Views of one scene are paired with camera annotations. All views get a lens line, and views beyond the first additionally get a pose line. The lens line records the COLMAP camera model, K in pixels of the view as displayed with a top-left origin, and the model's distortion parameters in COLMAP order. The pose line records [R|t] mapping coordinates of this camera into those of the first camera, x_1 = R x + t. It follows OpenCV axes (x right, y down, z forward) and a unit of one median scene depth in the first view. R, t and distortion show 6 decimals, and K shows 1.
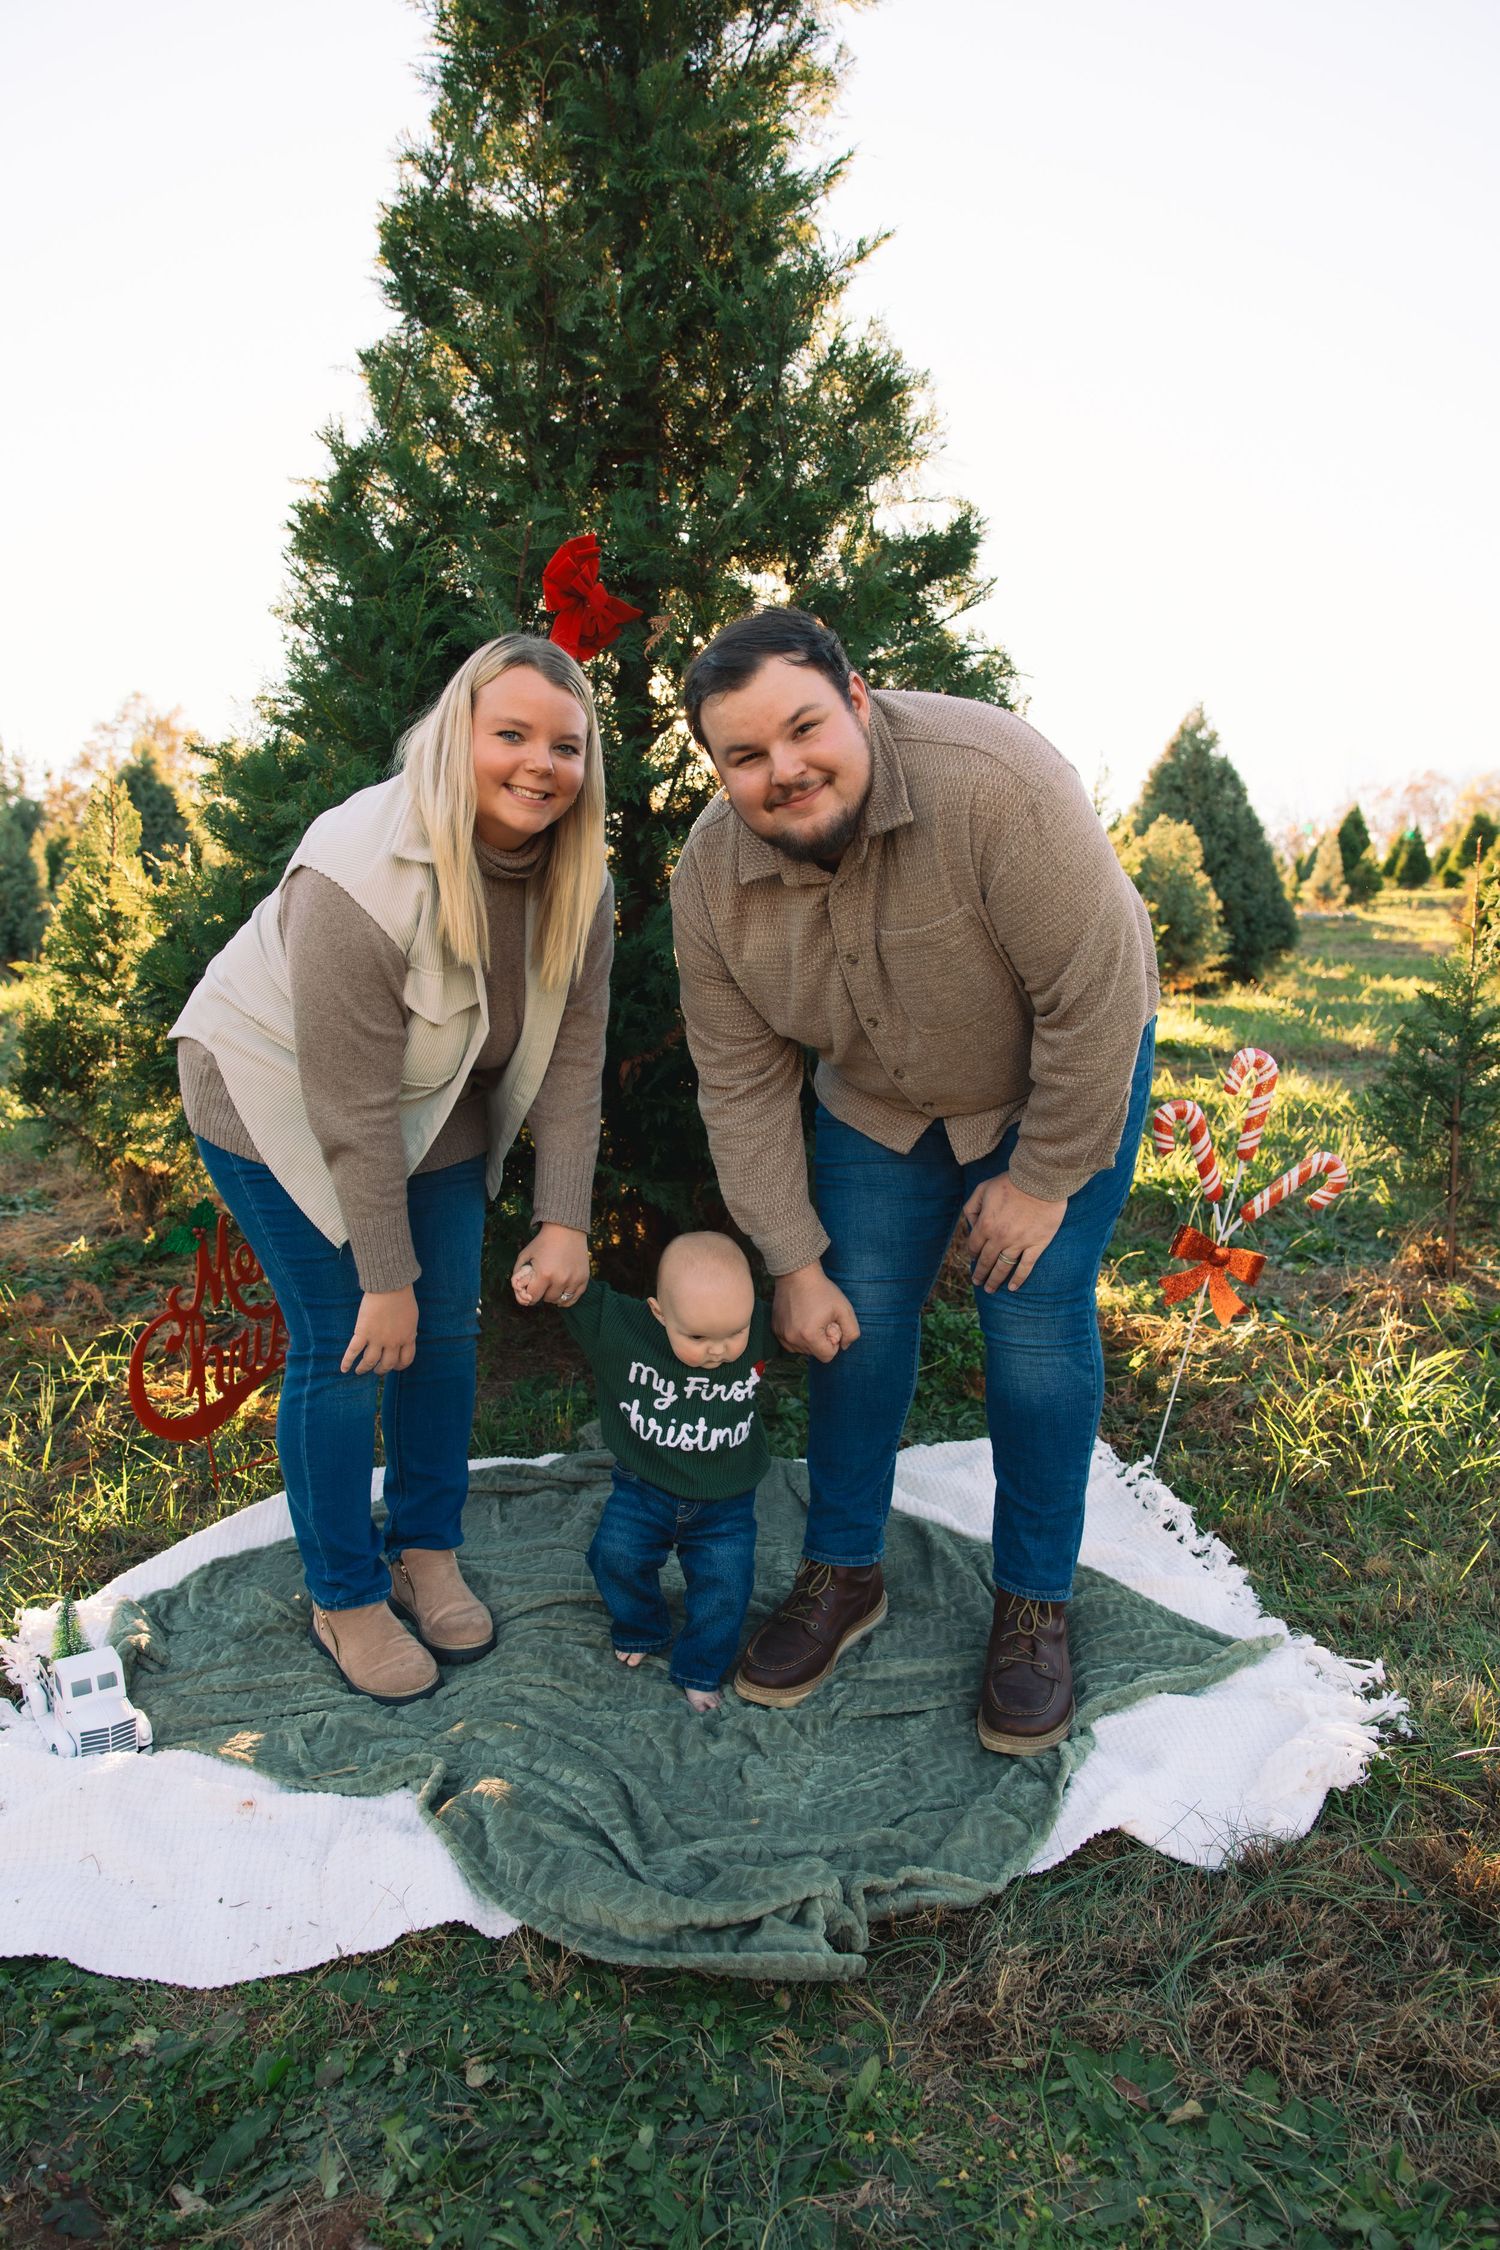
lens RADIAL K [[1507.4, 0, 742.1], [0, 1507.4, 1127.3], [0, 0, 1]] dist [0.003377, 0.002332]
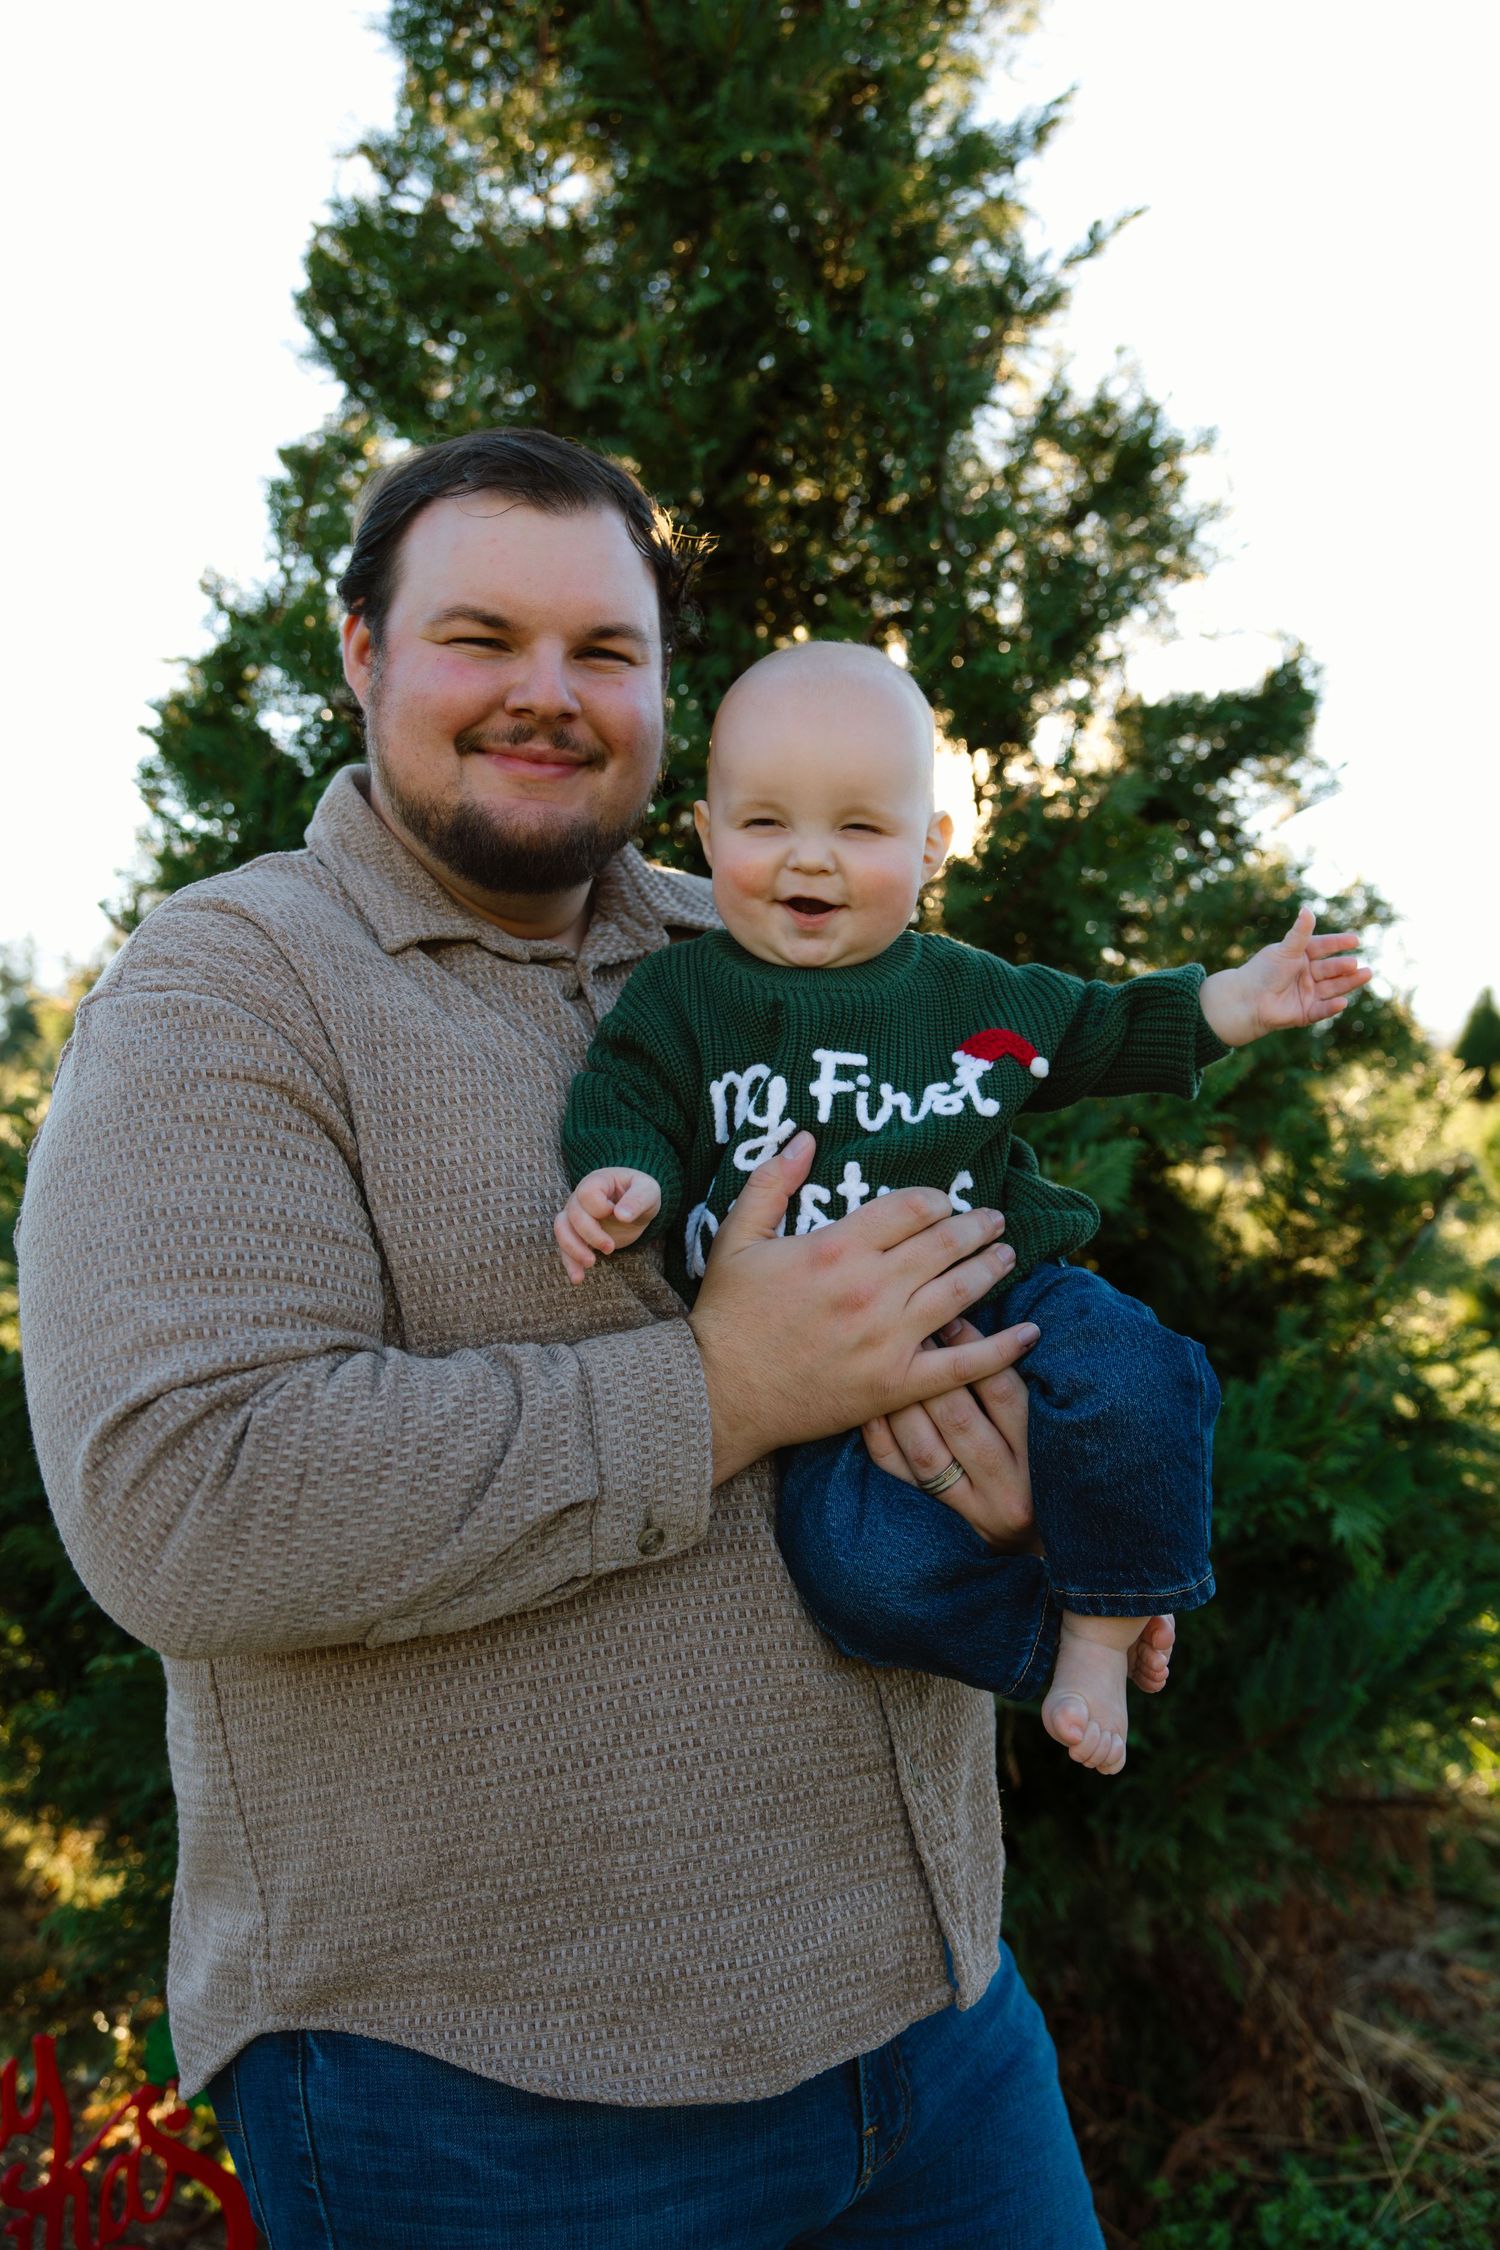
lens RADIAL K [[2213.3, 0, 758.1], [0, 2213.3, 1126.8], [0, 0, 1]] dist [0.017177, 0.000000]
pose [[0.992287, -0.019828, -0.122365, 0.048158], [0.002246, 0.989839, -0.142177, -0.113455], [0.123940, 0.140805, 0.982249, 0.177962]]
